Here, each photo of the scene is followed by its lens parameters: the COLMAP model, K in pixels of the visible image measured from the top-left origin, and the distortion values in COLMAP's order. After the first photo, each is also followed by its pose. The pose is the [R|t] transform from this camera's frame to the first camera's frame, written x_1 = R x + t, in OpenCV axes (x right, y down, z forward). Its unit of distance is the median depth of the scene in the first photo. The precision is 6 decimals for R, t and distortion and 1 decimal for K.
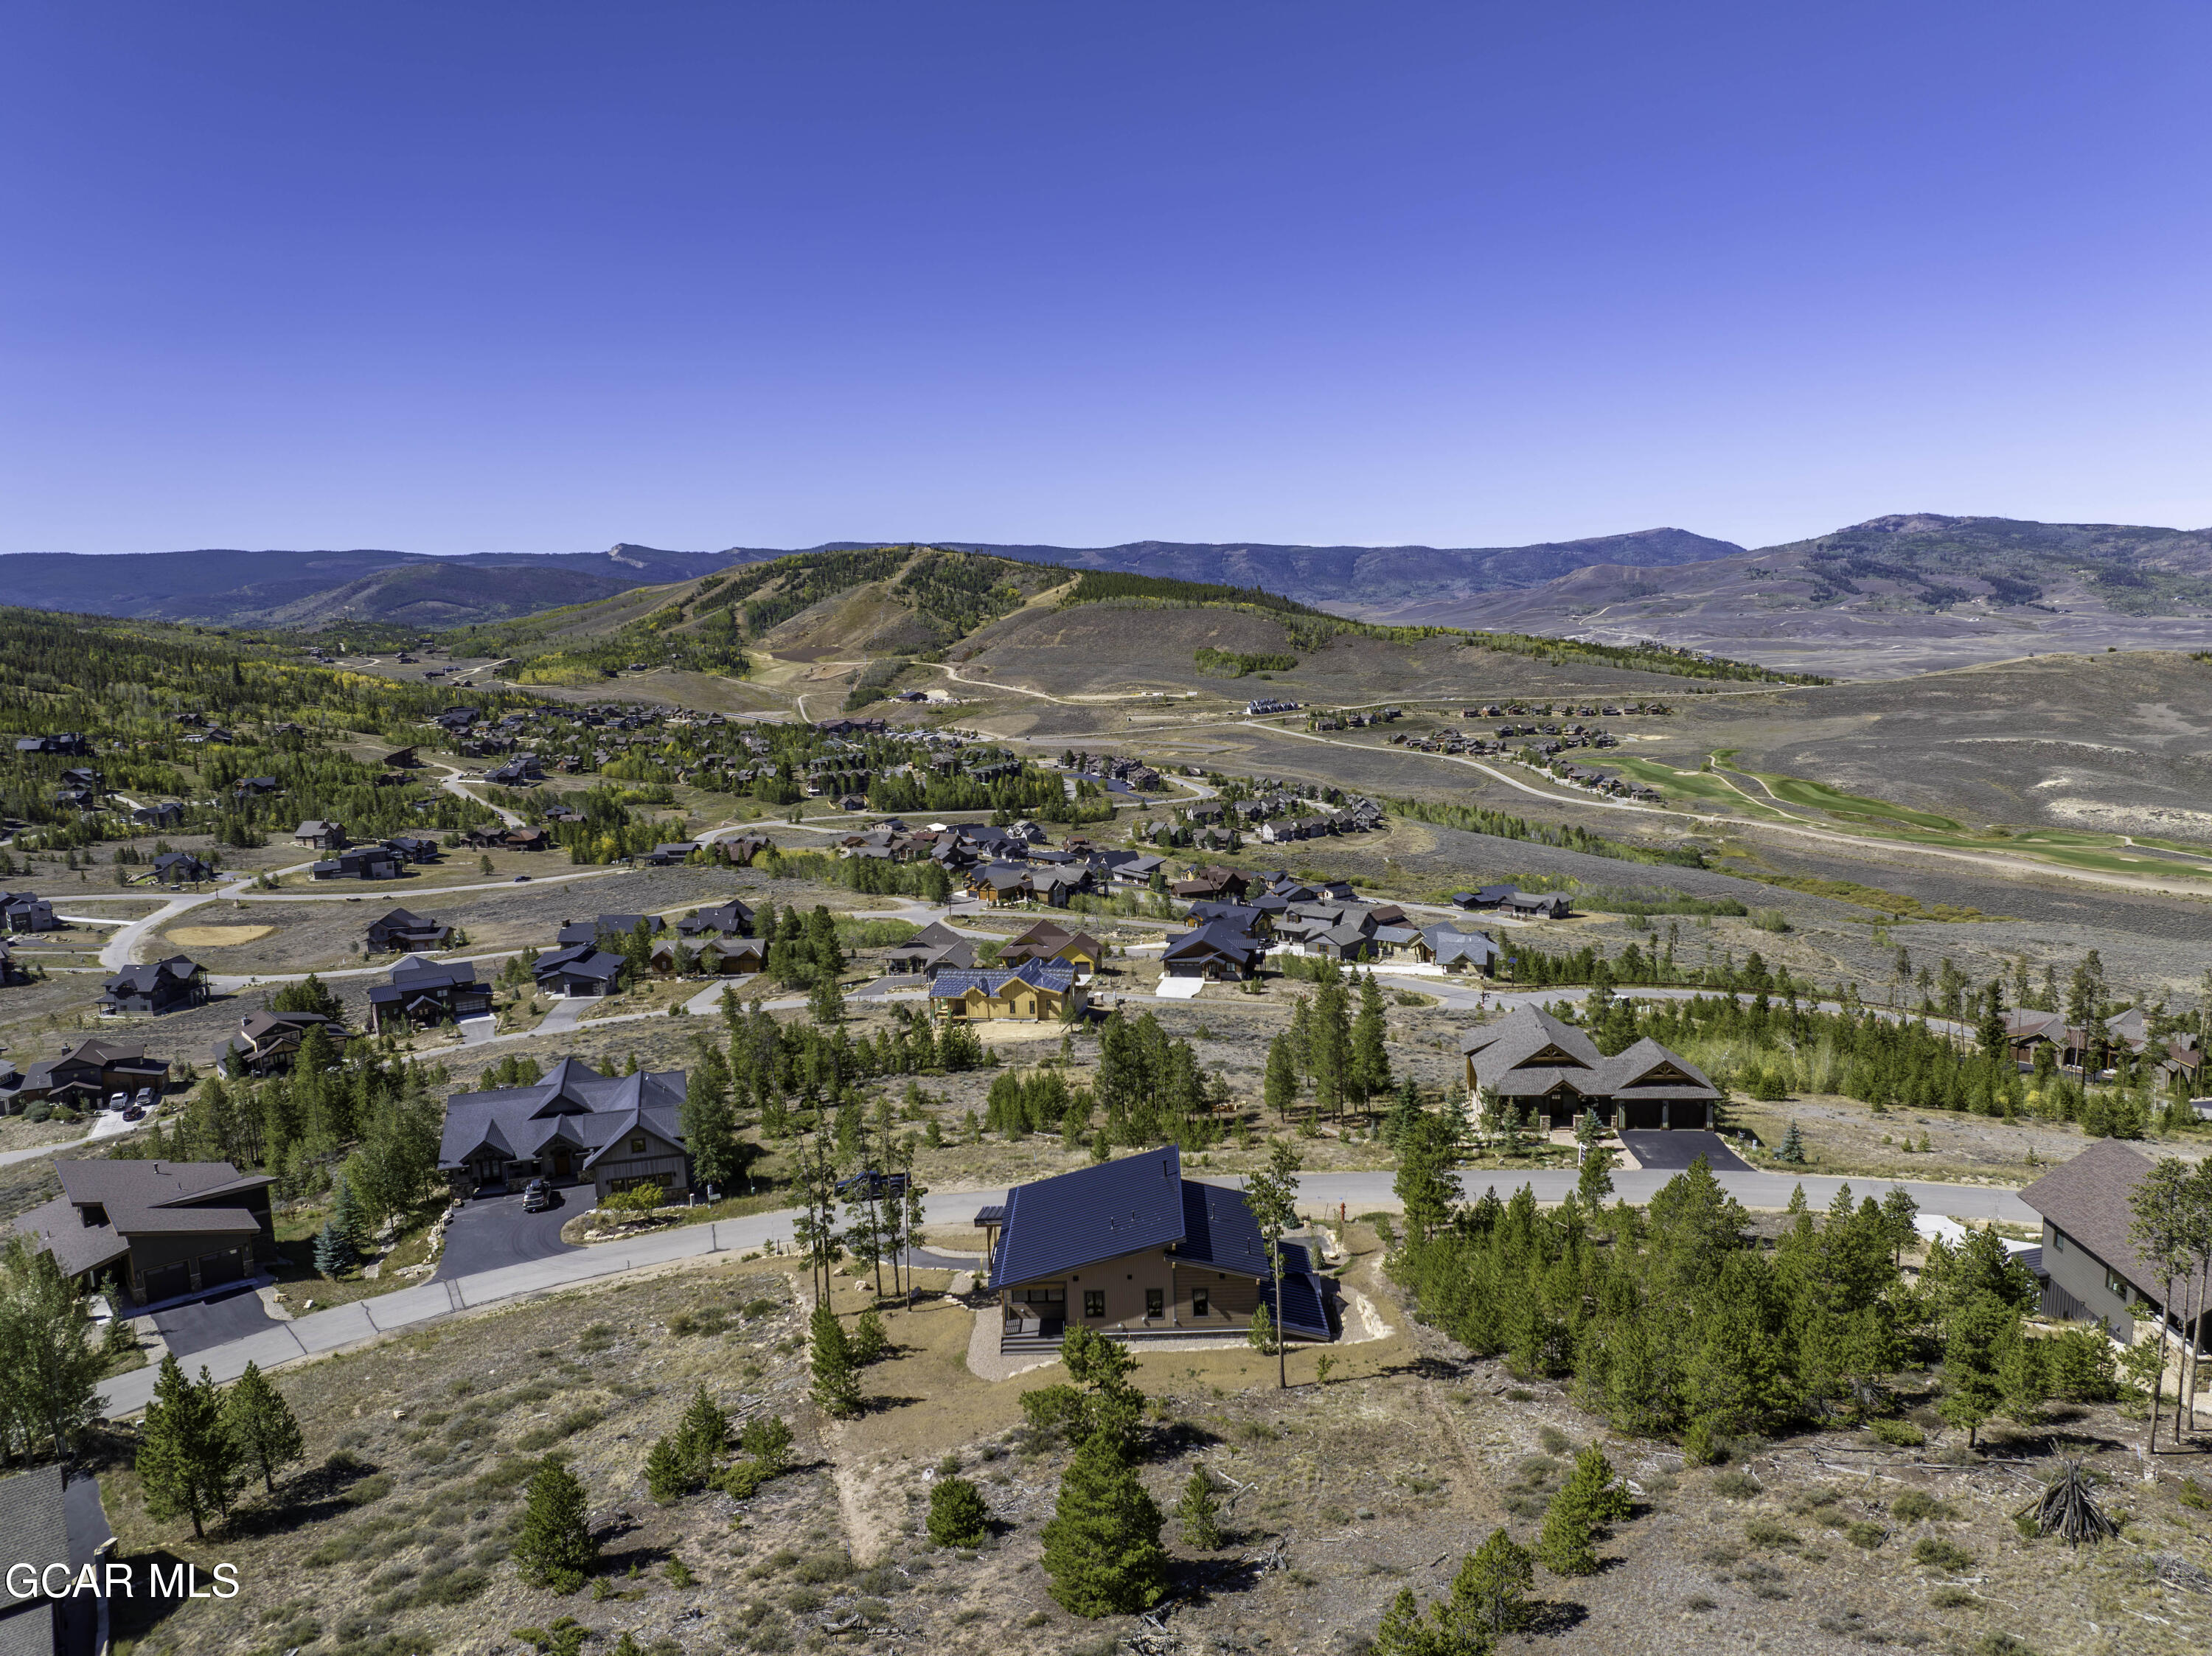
lens RADIAL K [[1552.6, 0, 1116.7], [0, 1552.6, 821.5], [0, 0, 1]] dist [-0.033588, -0.006537]
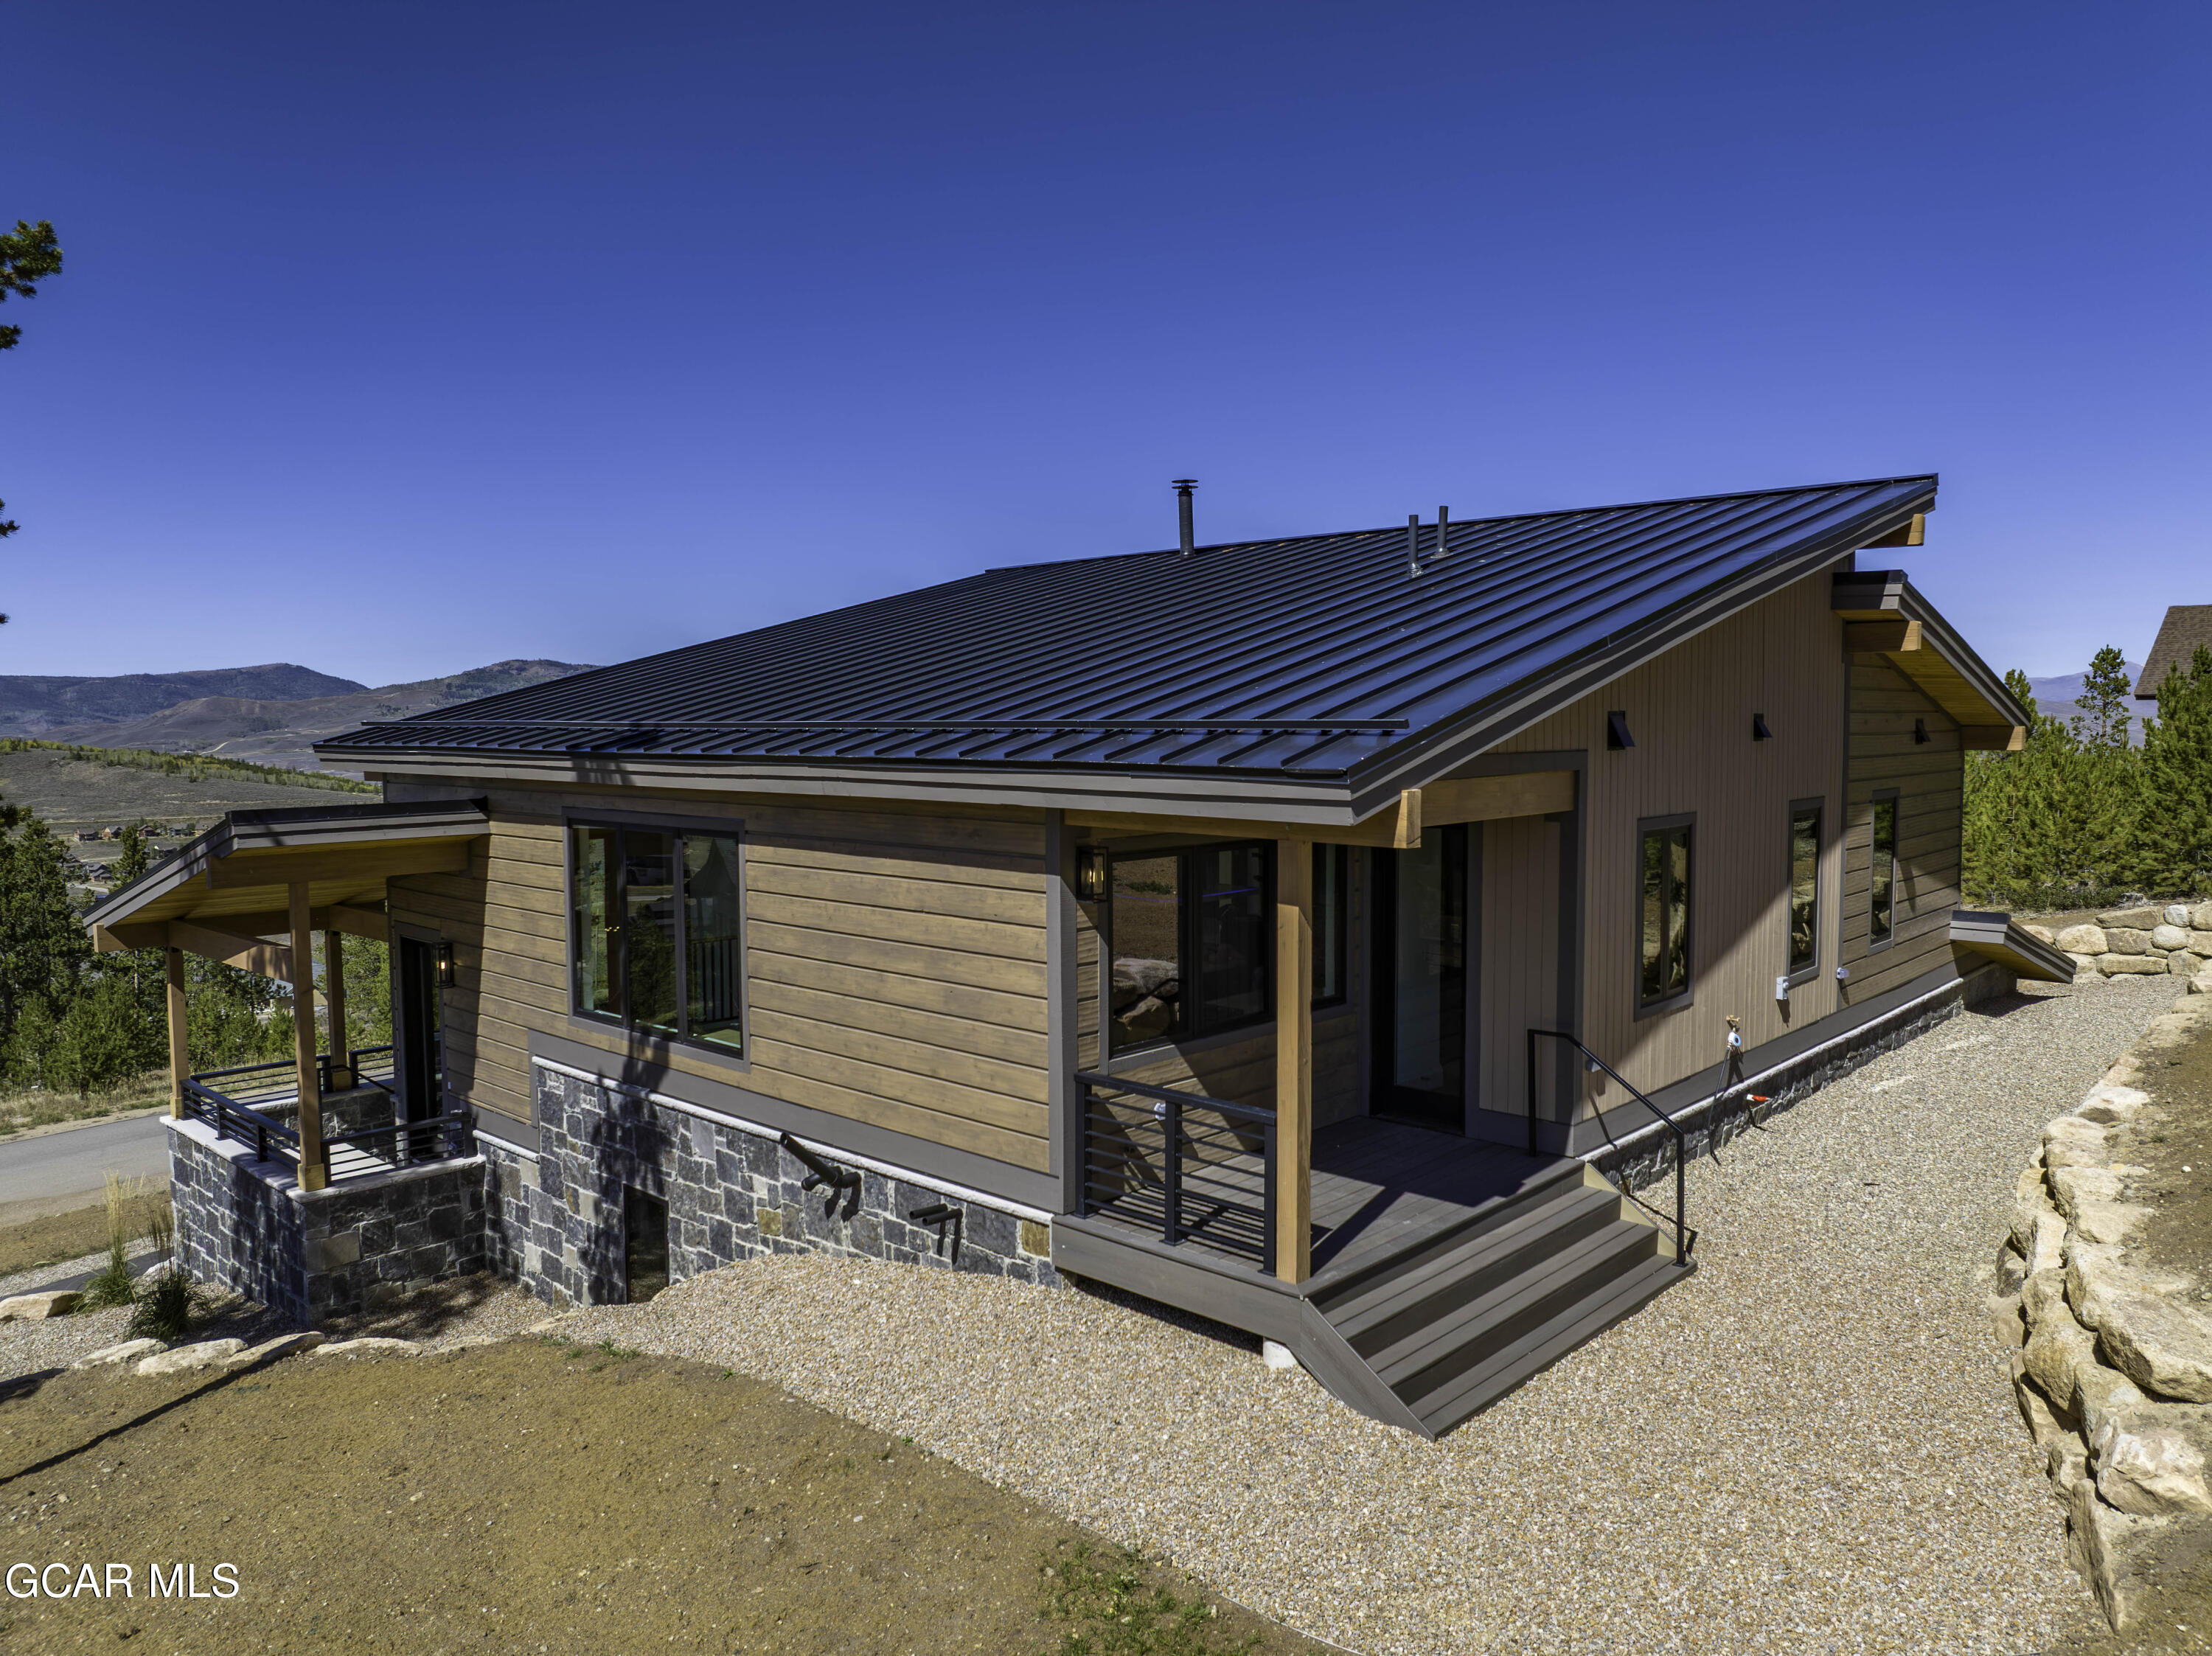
lens RADIAL K [[1554.2, 0, 1117.3], [0, 1554.2, 821.3], [0, 0, 1]] dist [-0.041827, 0.007004]
pose [[0.671360, -0.020758, 0.740841, -0.013633], [0.088835, 0.994655, -0.052634, 0.025622], [-0.735788, 0.101149, 0.669615, 0.078457]]
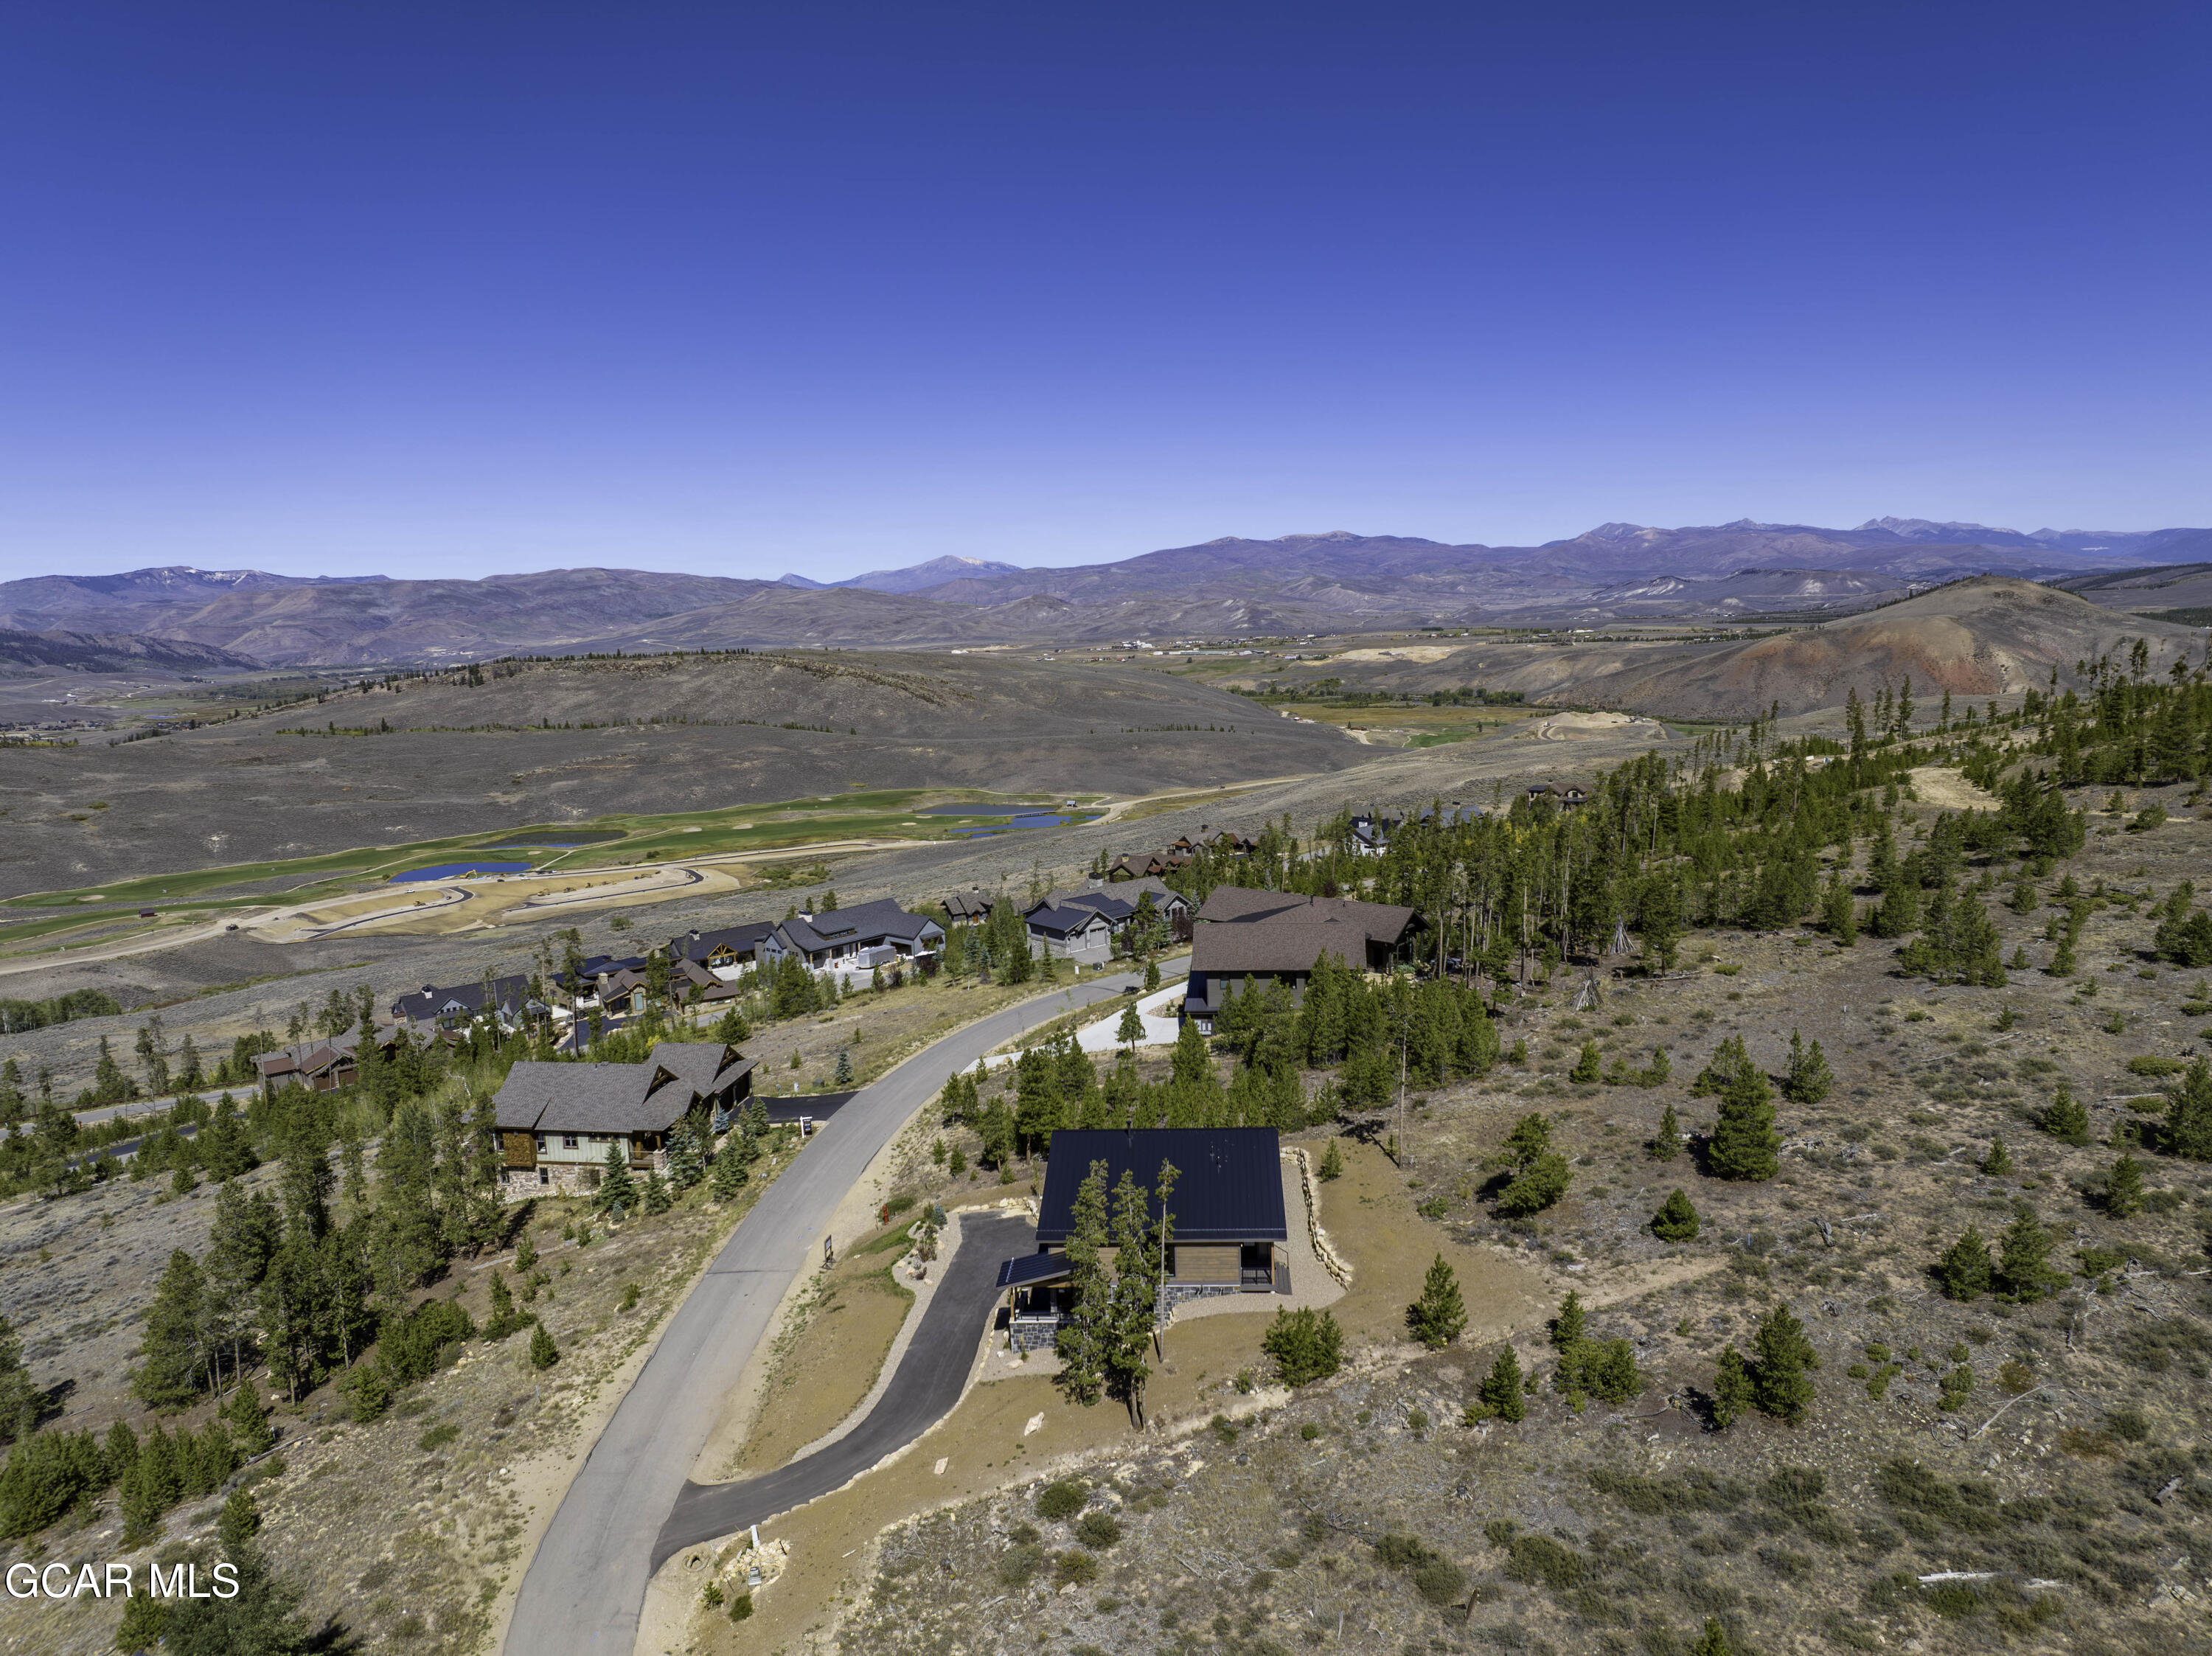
lens RADIAL K [[1552.6, 0, 1116.7], [0, 1552.6, 821.5], [0, 0, 1]] dist [-0.033588, -0.006537]
pose [[0.052862, -0.113781, 0.992099, -0.090795], [0.173121, 0.979488, 0.103110, -0.008398], [-0.983481, 0.166303, 0.071476, 0.082206]]
